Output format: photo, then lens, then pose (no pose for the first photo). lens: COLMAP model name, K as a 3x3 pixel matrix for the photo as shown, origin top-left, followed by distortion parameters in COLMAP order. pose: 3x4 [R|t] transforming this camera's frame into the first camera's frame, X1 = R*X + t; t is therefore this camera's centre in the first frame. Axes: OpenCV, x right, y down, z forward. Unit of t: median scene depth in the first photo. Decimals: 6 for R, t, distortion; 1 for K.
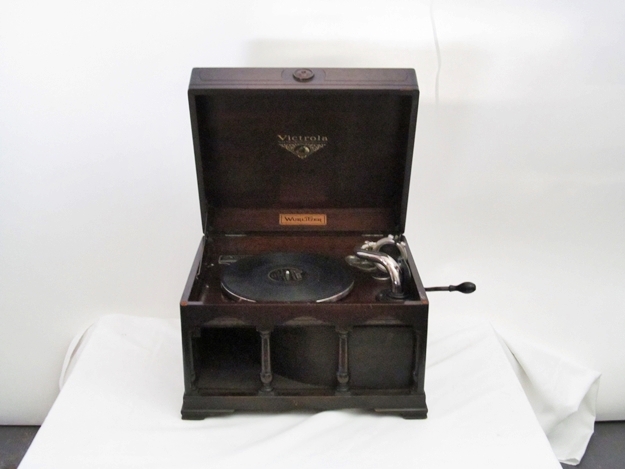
lens RADIAL K [[797.7, 0, 312.0], [0, 797.7, 232.4], [0, 0, 1]] dist [-0.168746, 0.000000]
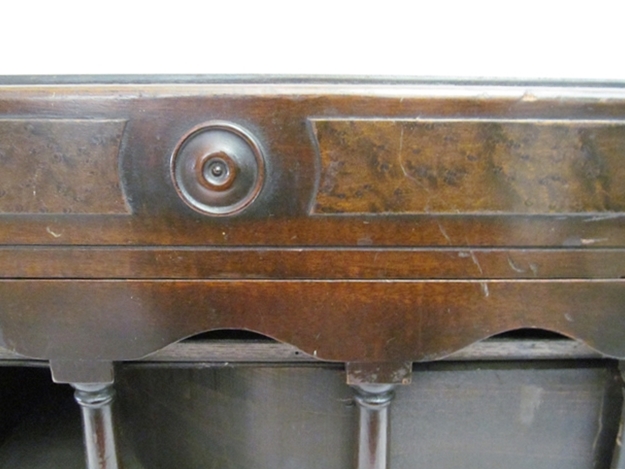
lens RADIAL K [[510.9, 0, 310.3], [0, 510.9, 235.7], [0, 0, 1]] dist [-0.052146, 0.003054]
pose [[0.999991, 0.000508, -0.004199, 0.017319], [-0.000896, 0.995683, -0.092811, 0.087719], [0.004133, 0.092814, 0.995675, 0.802395]]
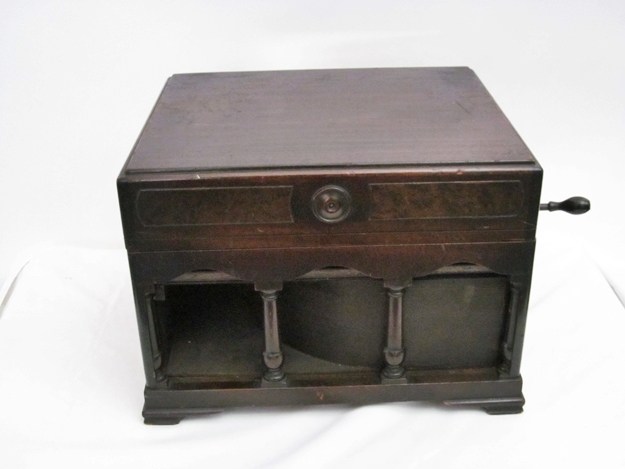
lens RADIAL K [[797.7, 0, 312.6], [0, 797.7, 239.6], [0, 0, 1]] dist [-0.168746, 0.000000]
pose [[0.999703, -0.024104, -0.003503, -0.021788], [0.024356, 0.988034, 0.152301, -0.006566], [-0.000210, -0.152342, 0.988328, 0.389010]]
